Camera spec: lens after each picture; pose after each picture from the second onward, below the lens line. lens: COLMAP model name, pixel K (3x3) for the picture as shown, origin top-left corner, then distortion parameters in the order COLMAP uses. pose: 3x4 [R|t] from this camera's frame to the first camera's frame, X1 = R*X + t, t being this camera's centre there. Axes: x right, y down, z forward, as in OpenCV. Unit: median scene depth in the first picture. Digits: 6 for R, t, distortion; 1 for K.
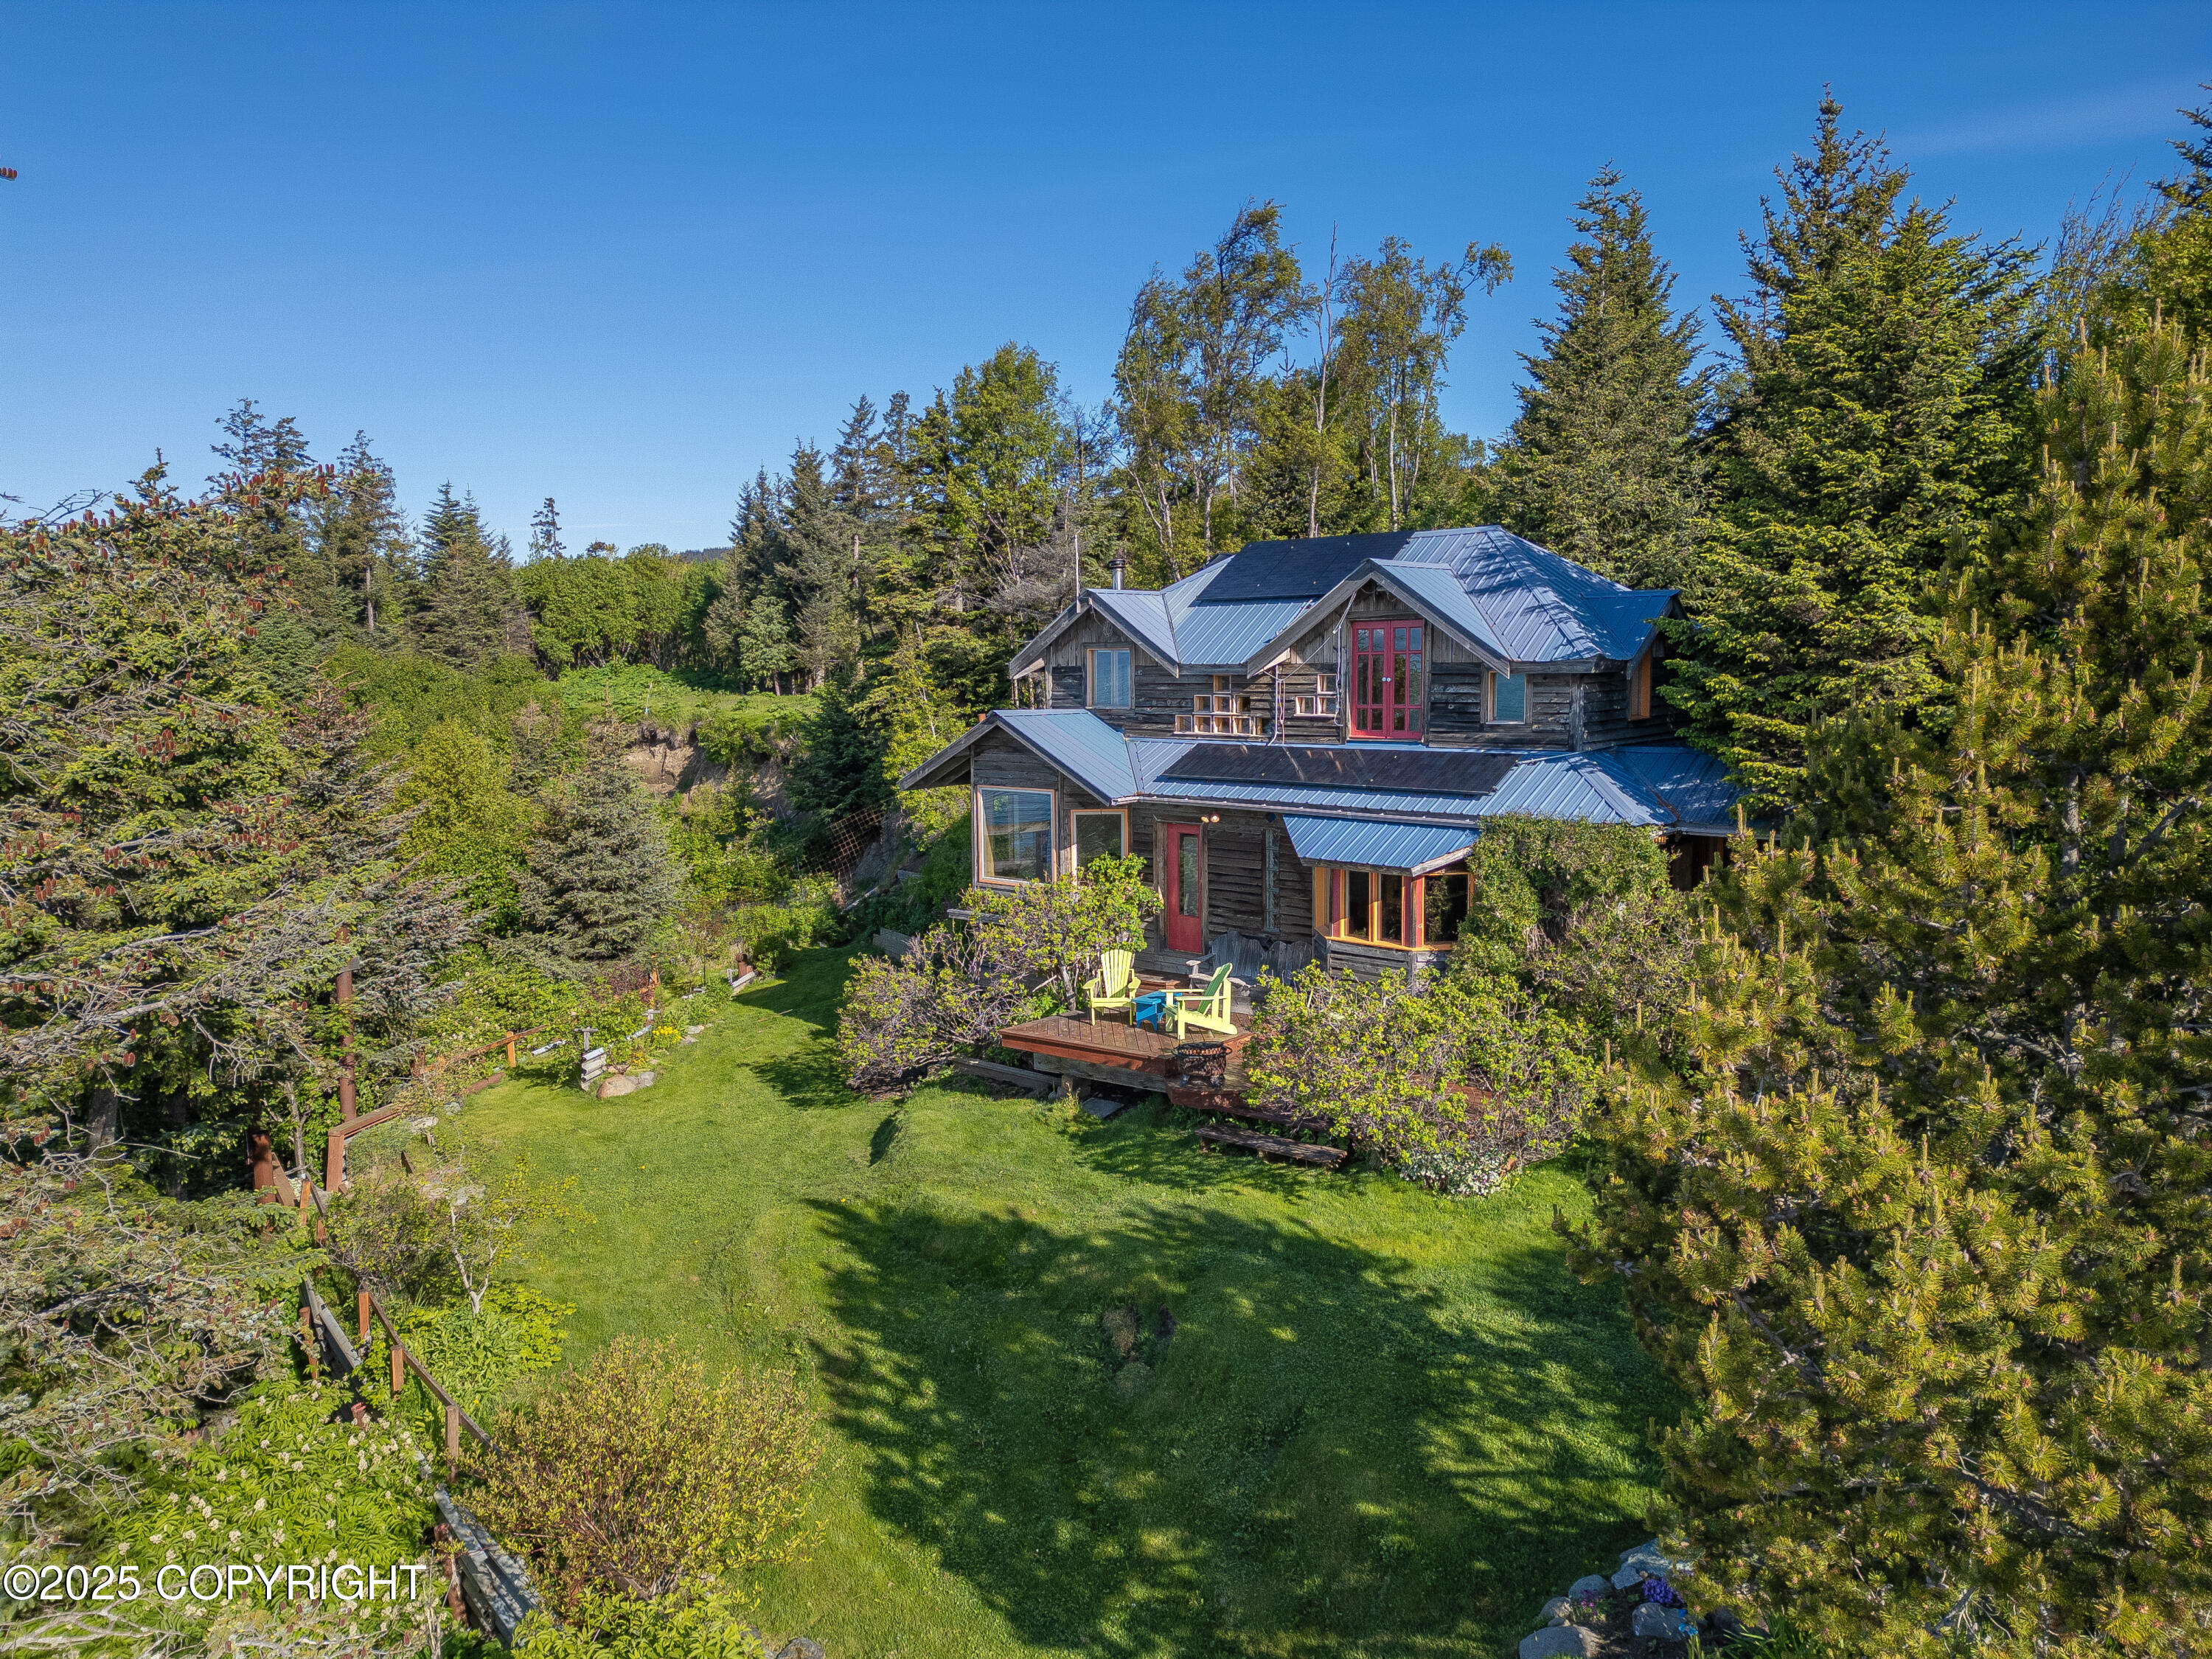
lens RADIAL K [[1567.9, 0, 1106.0], [0, 1567.9, 829.5], [0, 0, 1]] dist [0.206737, -0.326388]
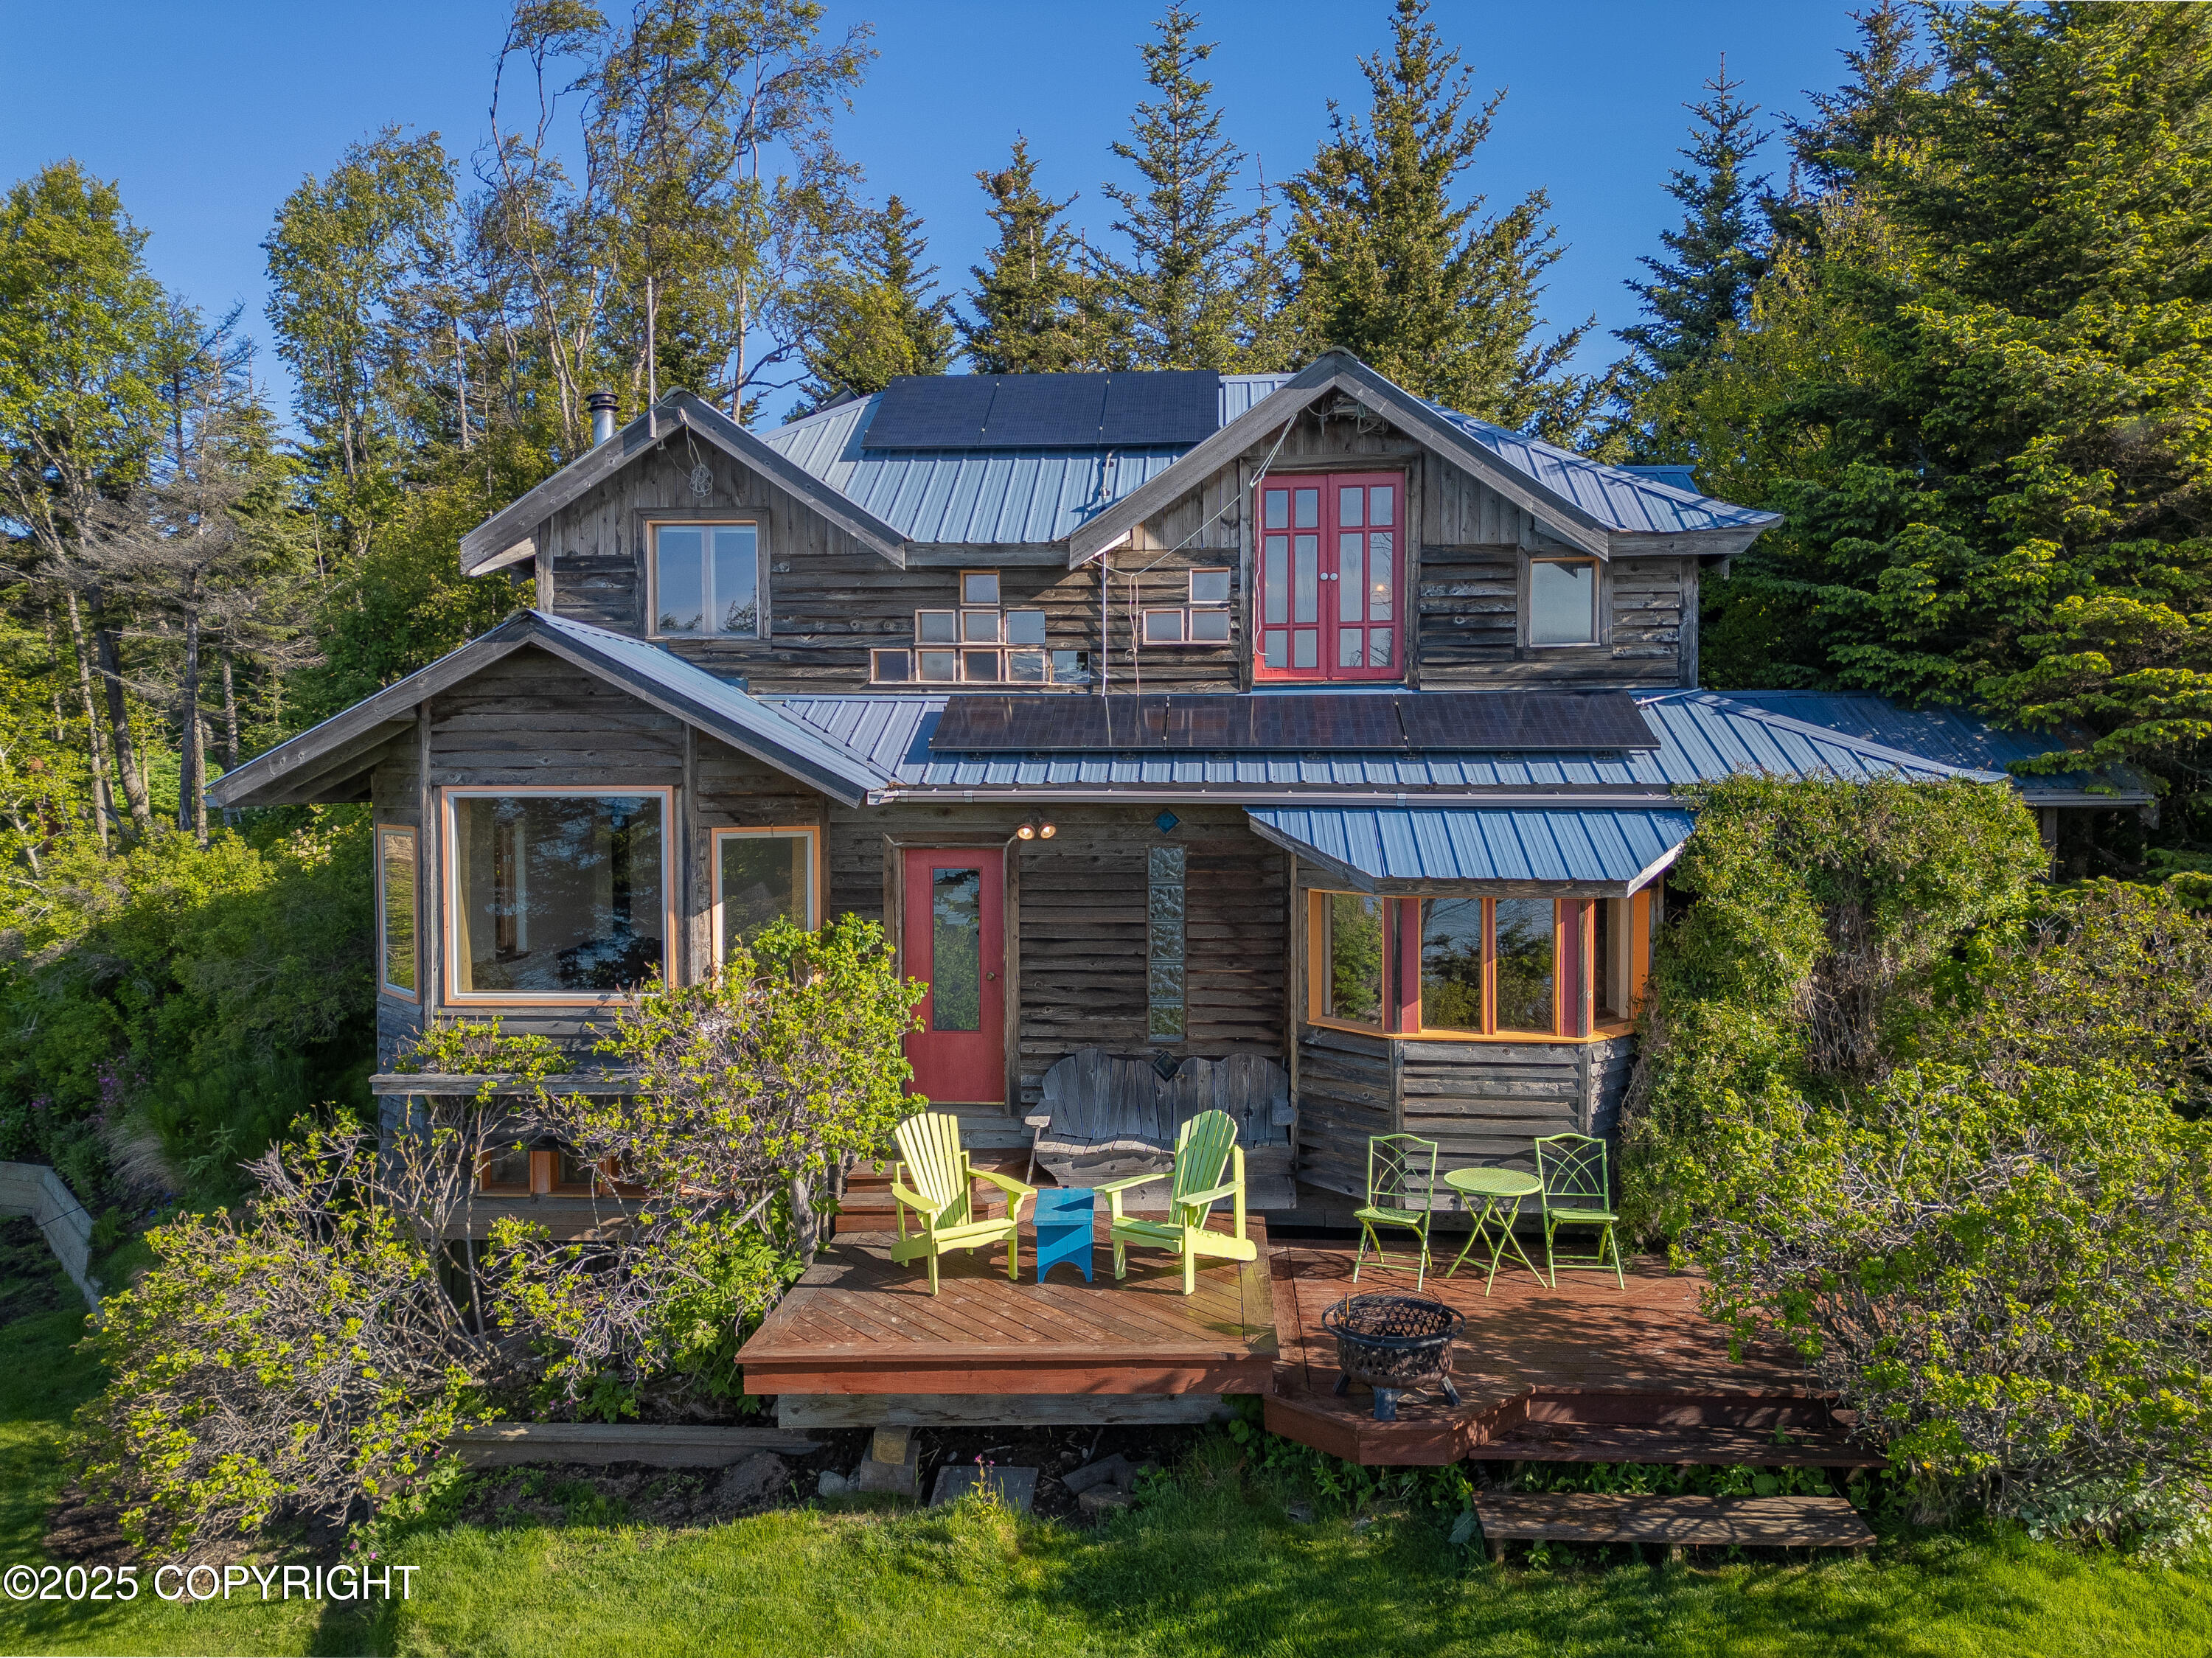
lens RADIAL K [[1558.4, 0, 1106.0], [0, 1558.4, 829.0], [0, 0, 1]] dist [0.081945, -0.069509]
pose [[0.804312, -0.013543, 0.594053, -0.203695], [0.060413, 0.996423, -0.059080, 0.022146], [-0.591128, 0.083408, 0.802253, 0.551437]]
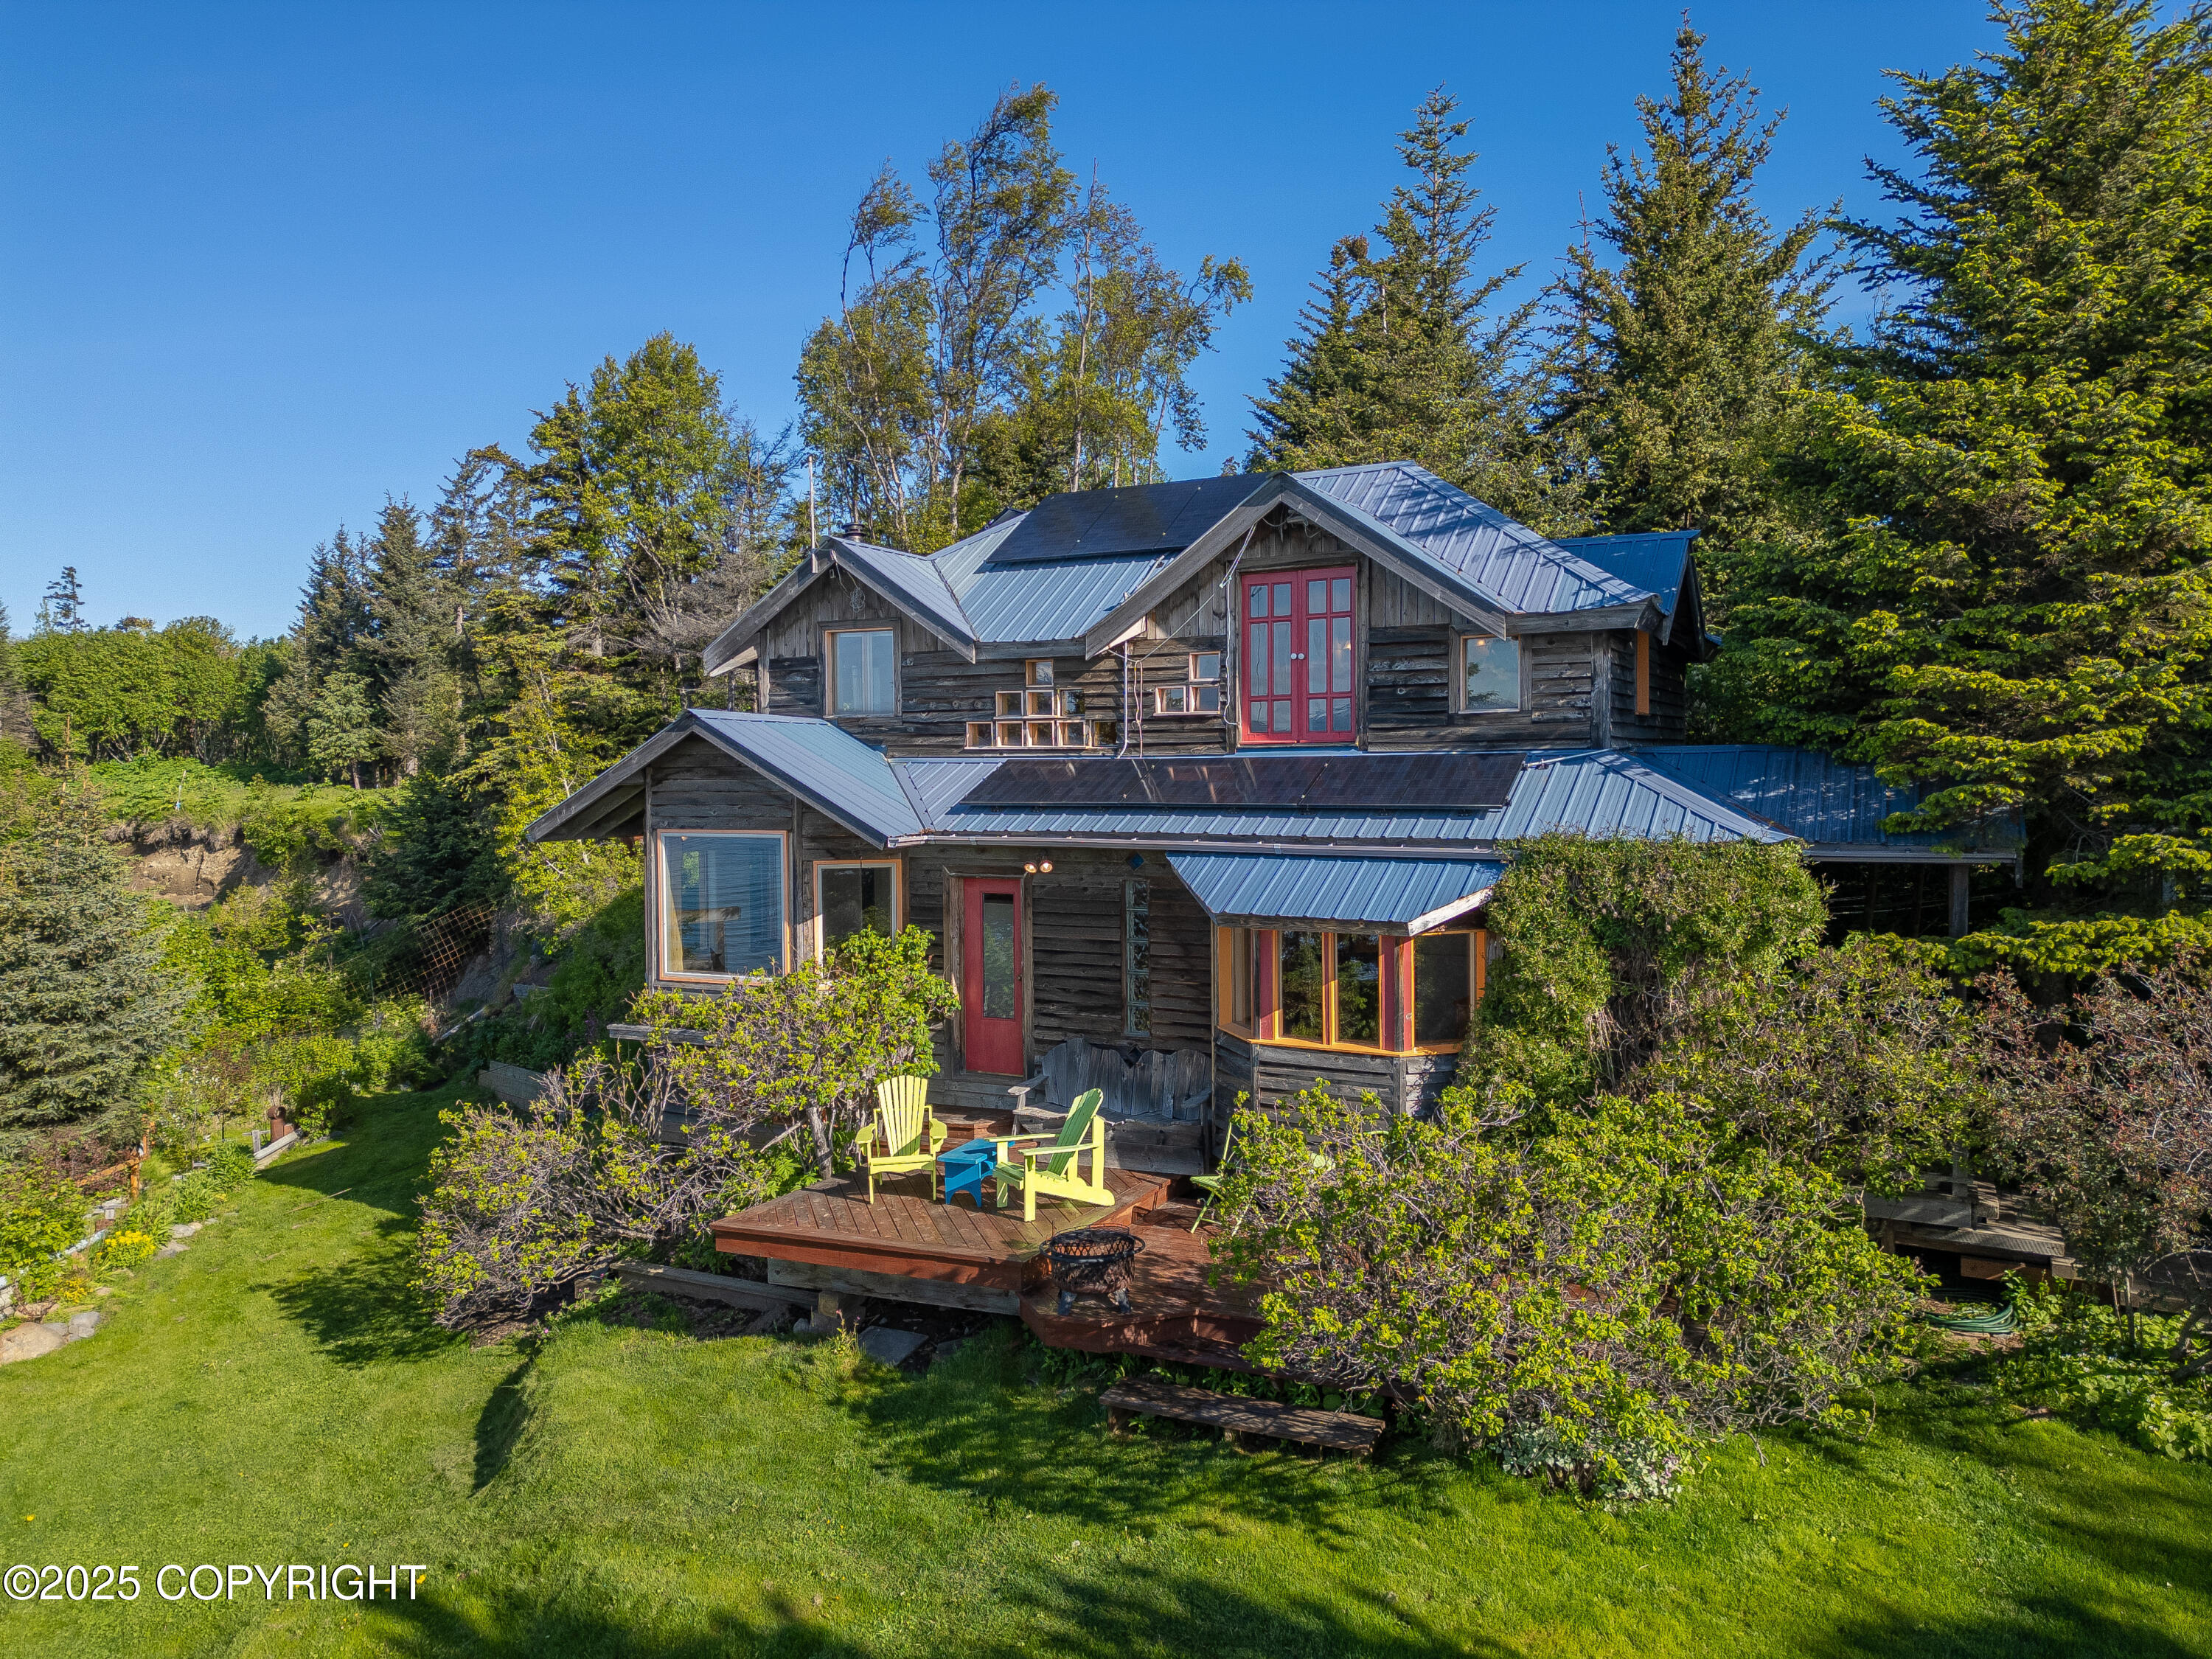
lens RADIAL K [[1557.4, 0, 1106.0], [0, 1557.4, 829.5], [0, 0, 1]] dist [0.098293, -0.088406]
pose [[0.973041, -0.006539, 0.230540, -0.053046], [0.023809, 0.997105, -0.072209, 0.023678], [-0.229400, 0.075751, 0.970380, 0.341634]]
